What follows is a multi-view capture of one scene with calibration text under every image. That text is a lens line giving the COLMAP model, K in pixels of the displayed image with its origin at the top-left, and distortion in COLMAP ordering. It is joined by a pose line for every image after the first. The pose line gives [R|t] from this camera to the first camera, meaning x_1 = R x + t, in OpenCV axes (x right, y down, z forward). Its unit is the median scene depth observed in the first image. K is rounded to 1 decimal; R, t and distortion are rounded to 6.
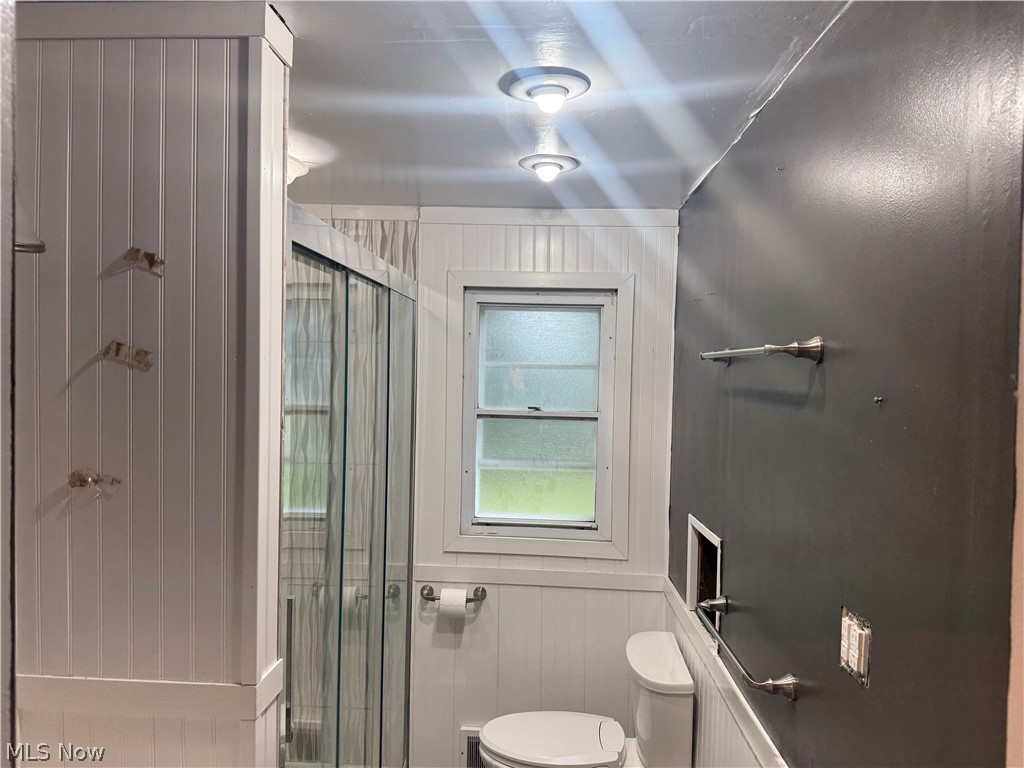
lens RADIAL K [[718.1, 0, 518.4], [0, 718.1, 305.9], [0, 0, 1]] dist [0.070396, -0.080310]
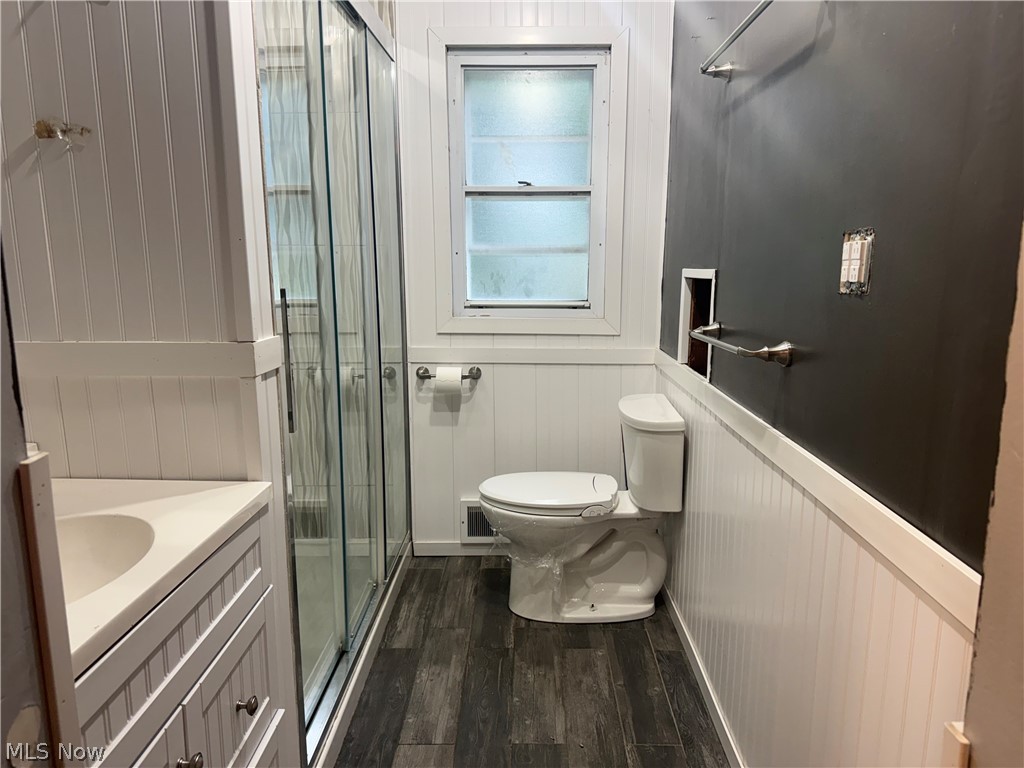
lens RADIAL K [[718.1, 0, 519.4], [0, 718.1, 375.5], [0, 0, 1]] dist [0.070396, -0.080310]
pose [[0.999440, -0.025994, 0.021051, -0.012076], [0.022544, 0.988406, 0.150148, 0.254063], [-0.024710, -0.149590, 0.988439, 0.004801]]
